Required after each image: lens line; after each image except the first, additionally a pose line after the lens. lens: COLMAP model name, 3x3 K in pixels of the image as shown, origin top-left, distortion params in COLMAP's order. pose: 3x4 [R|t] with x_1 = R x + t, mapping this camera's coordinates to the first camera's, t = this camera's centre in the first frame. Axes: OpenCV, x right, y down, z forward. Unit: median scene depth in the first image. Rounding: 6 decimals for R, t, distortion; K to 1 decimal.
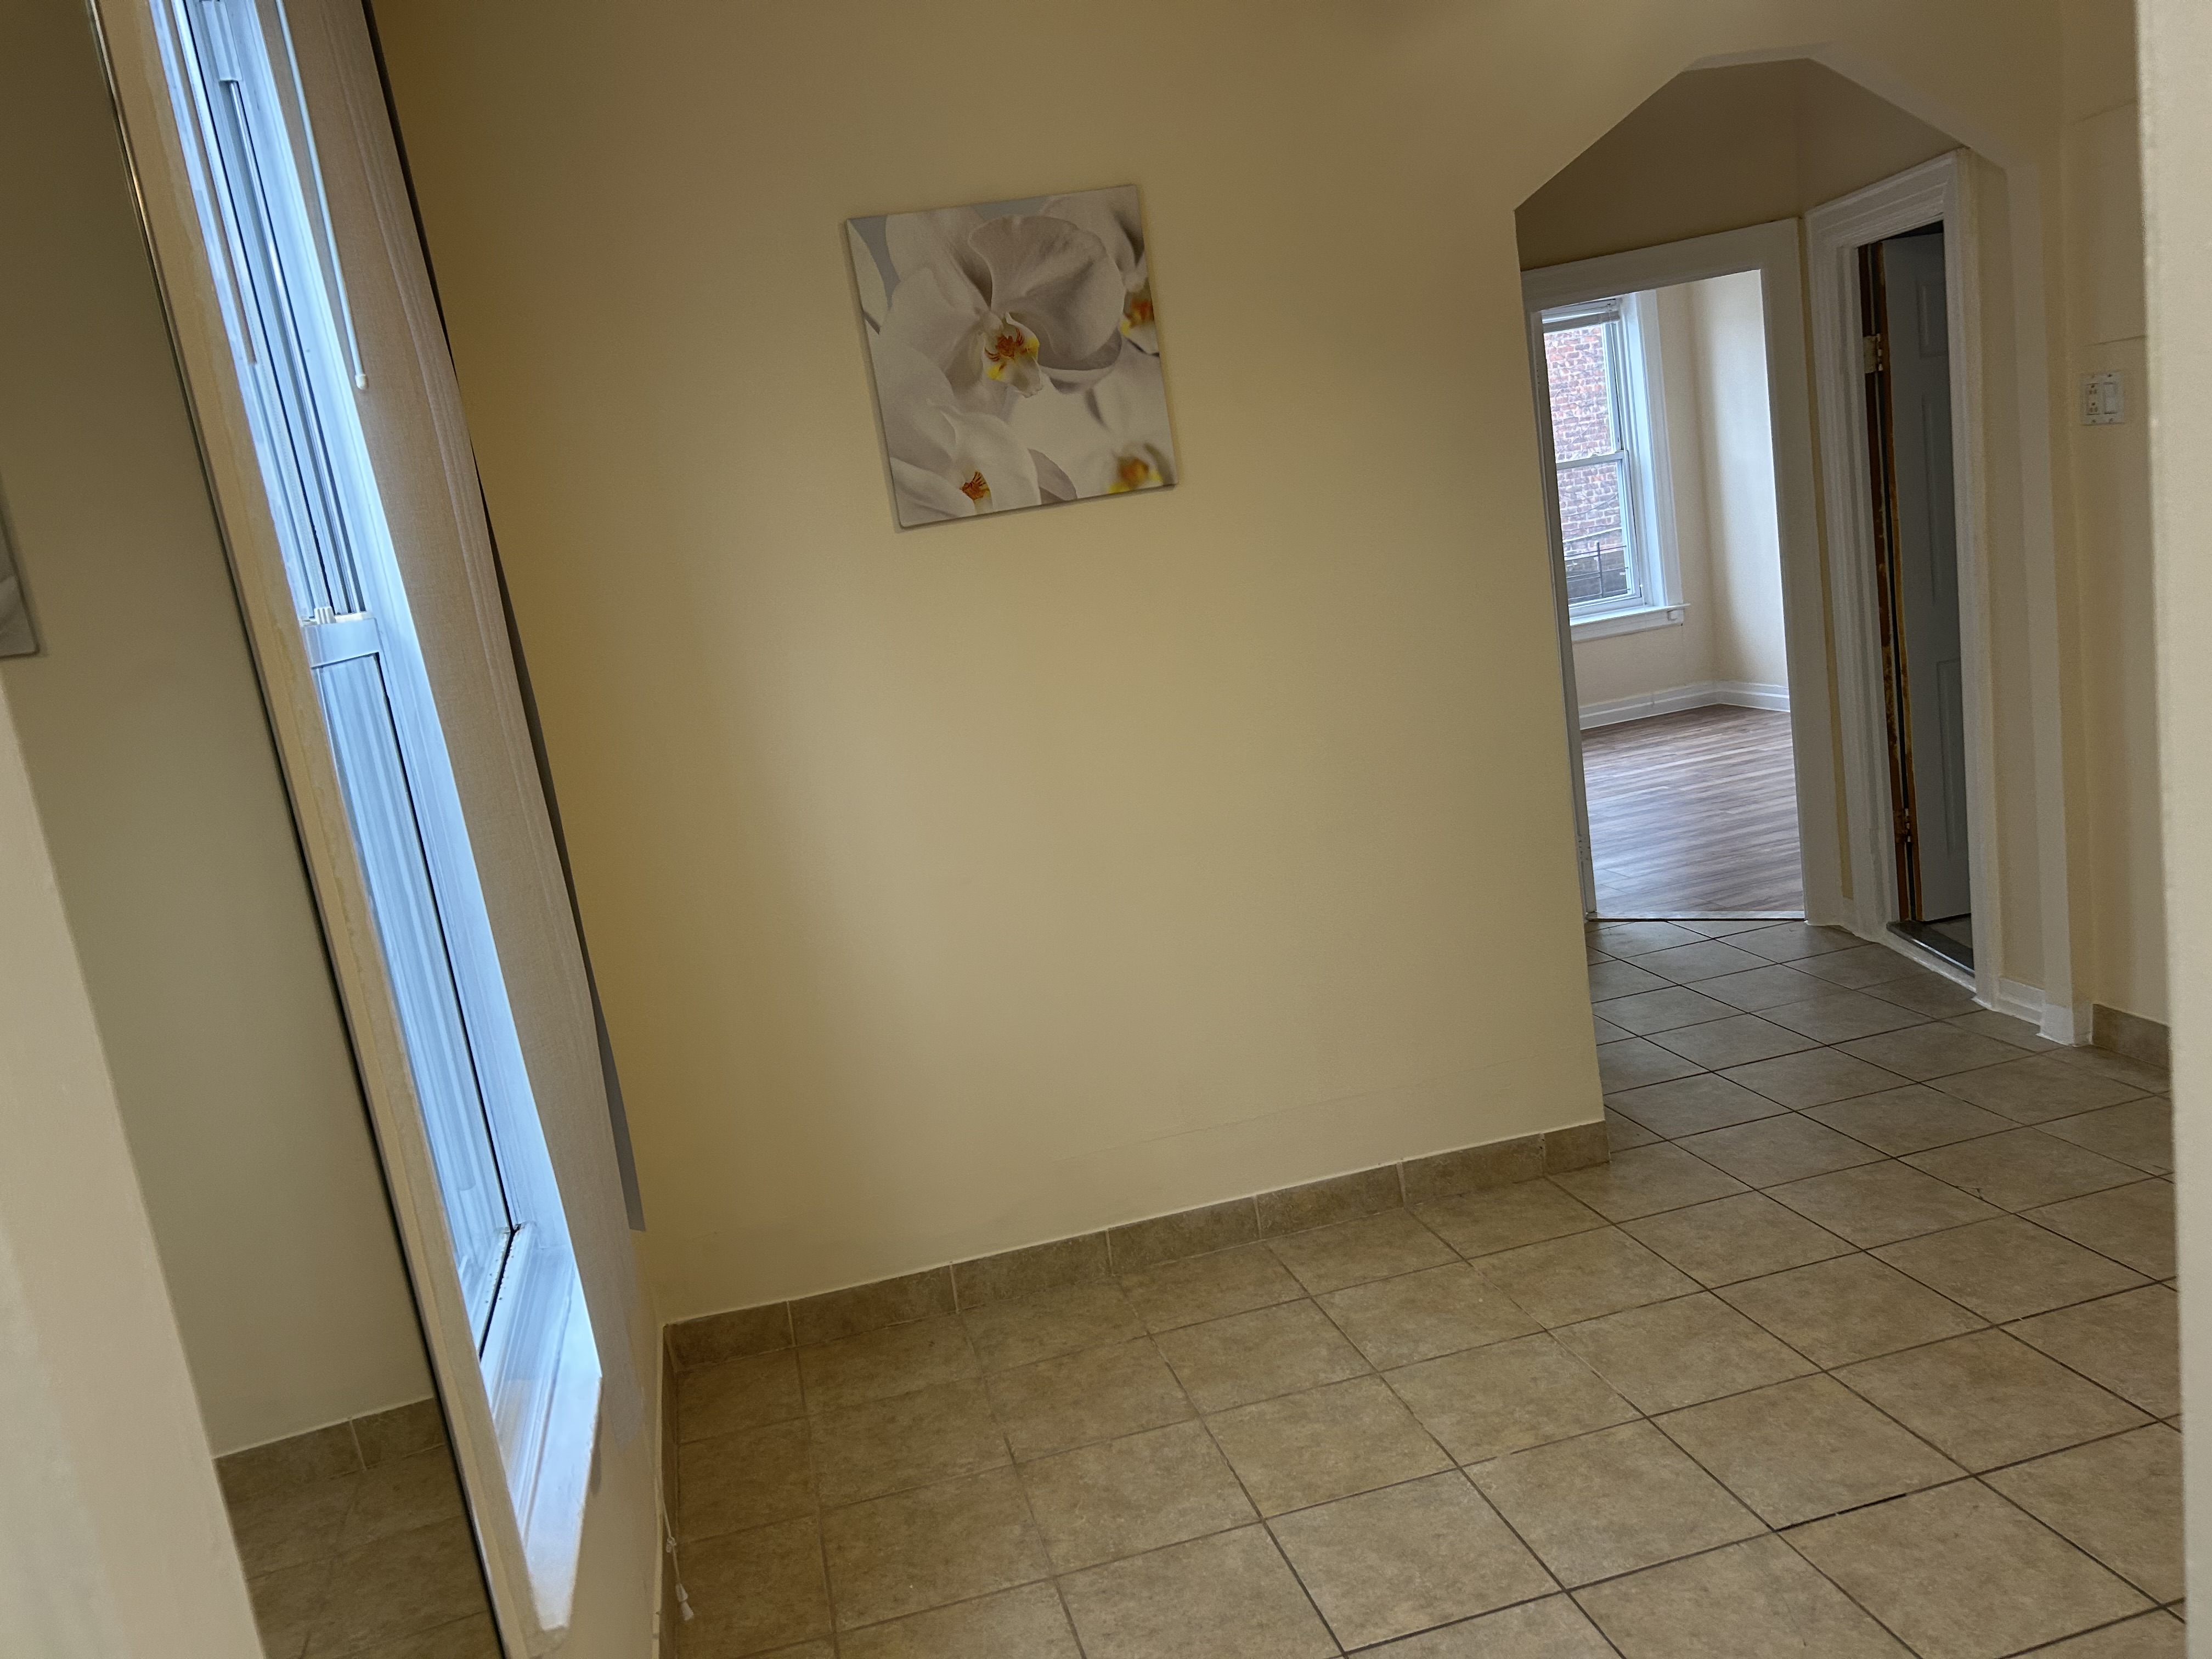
lens RADIAL K [[1668.9, 0, 1087.0], [0, 1668.9, 845.6], [0, 0, 1]] dist [0.048319, -0.055499]
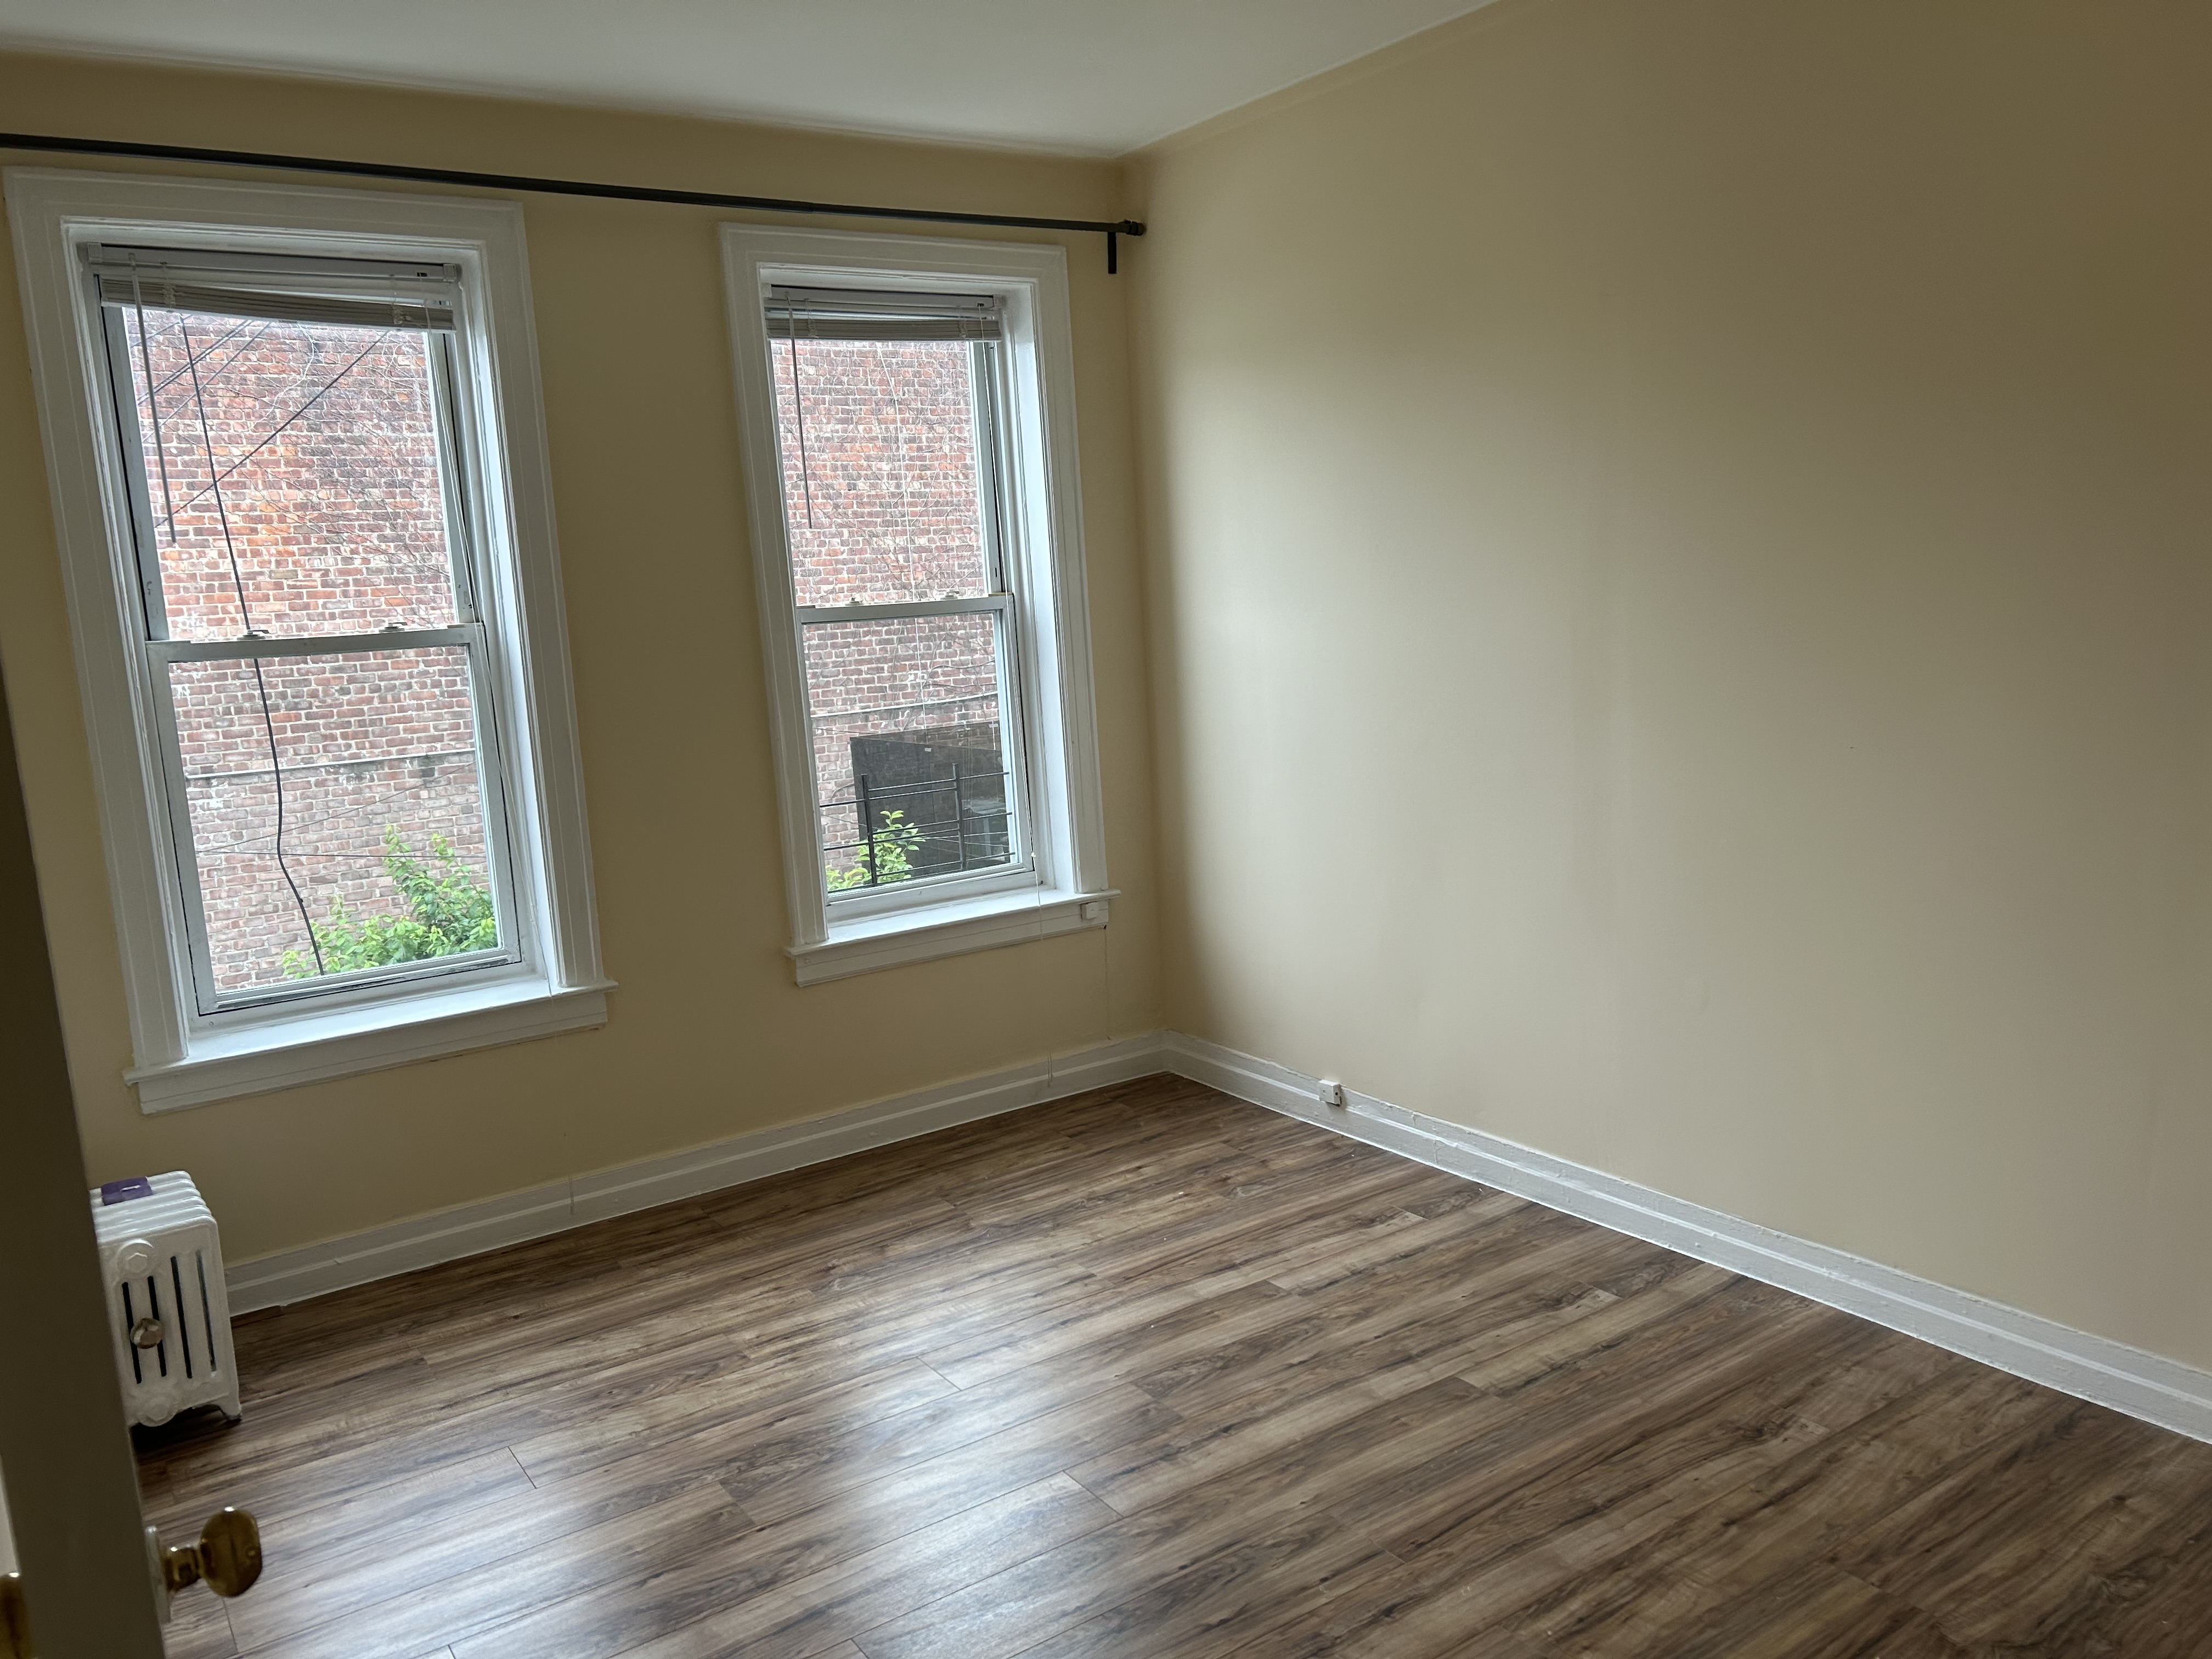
lens RADIAL K [[1668.9, 0, 1087.0], [0, 1668.9, 845.6], [0, 0, 1]] dist [0.048319, -0.055499]
pose [[0.941630, 0.041437, 0.334090, 0.173526], [-0.018793, 0.997318, -0.070731, -0.121133], [-0.336125, 0.060324, 0.939884, 0.509581]]
